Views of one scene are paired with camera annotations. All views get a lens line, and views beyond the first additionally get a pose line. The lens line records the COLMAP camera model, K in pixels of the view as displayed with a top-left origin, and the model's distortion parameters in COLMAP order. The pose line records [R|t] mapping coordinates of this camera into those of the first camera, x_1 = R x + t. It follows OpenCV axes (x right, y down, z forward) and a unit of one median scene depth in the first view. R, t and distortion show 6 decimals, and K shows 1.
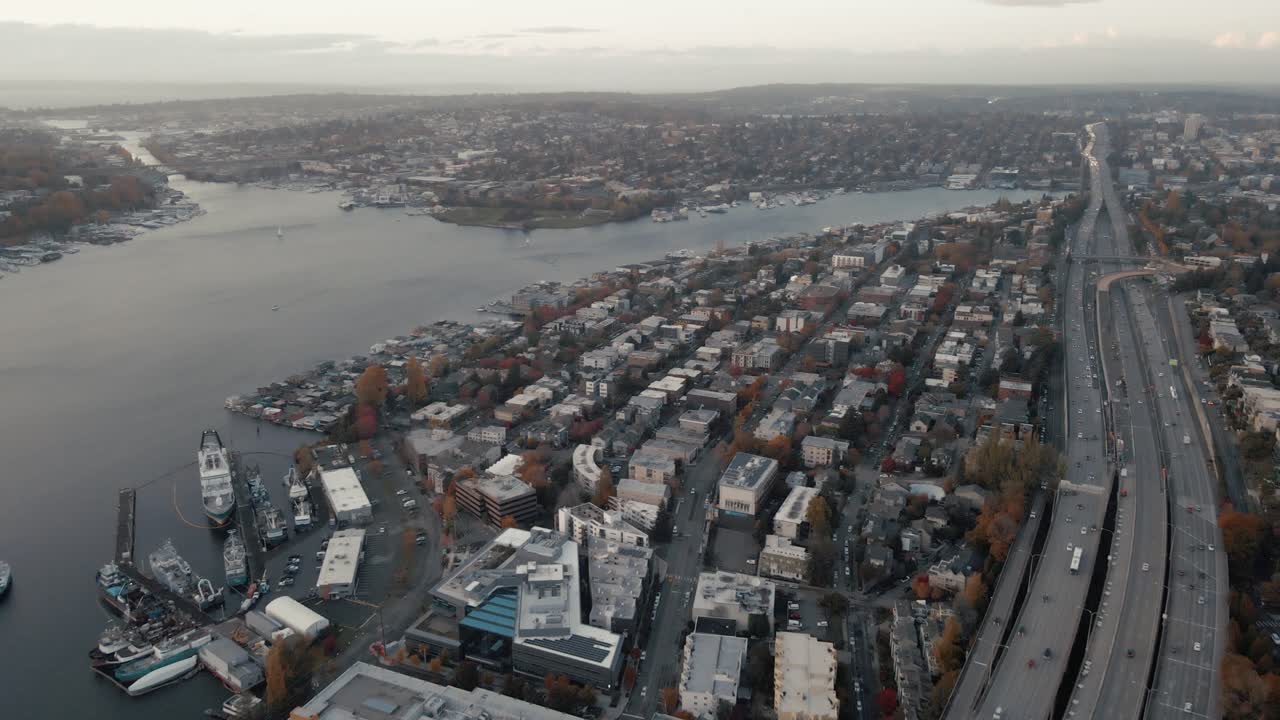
lens RADIAL K [[953.3, 0, 640.0], [0, 953.3, 360.0], [0, 0, 1]] dist [-0.003499, -0.001057]
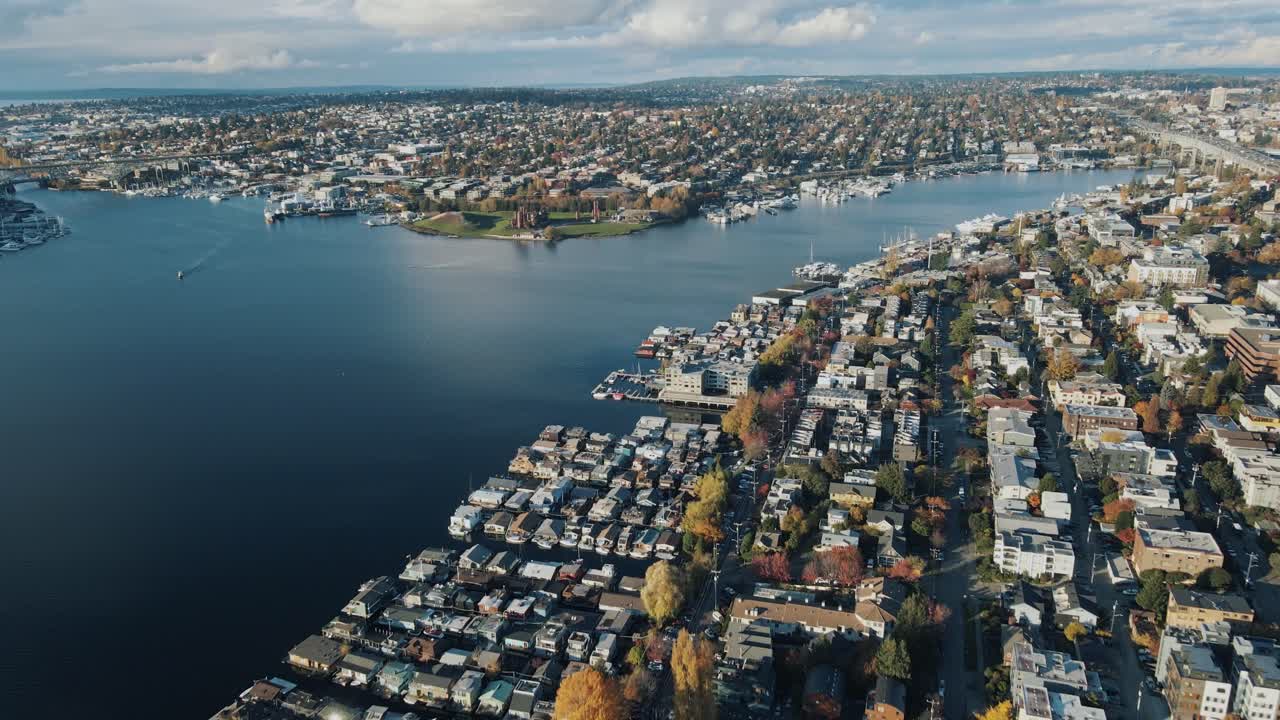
lens RADIAL K [[907.8, 0, 640.0], [0, 907.8, 360.0], [0, 0, 1]] dist [0.004400, 0.001955]
pose [[0.991522, -0.053143, 0.118574, -0.102865], [0.052171, 0.998574, 0.011289, -0.038943], [-0.119004, -0.005007, 0.992881, 0.238544]]
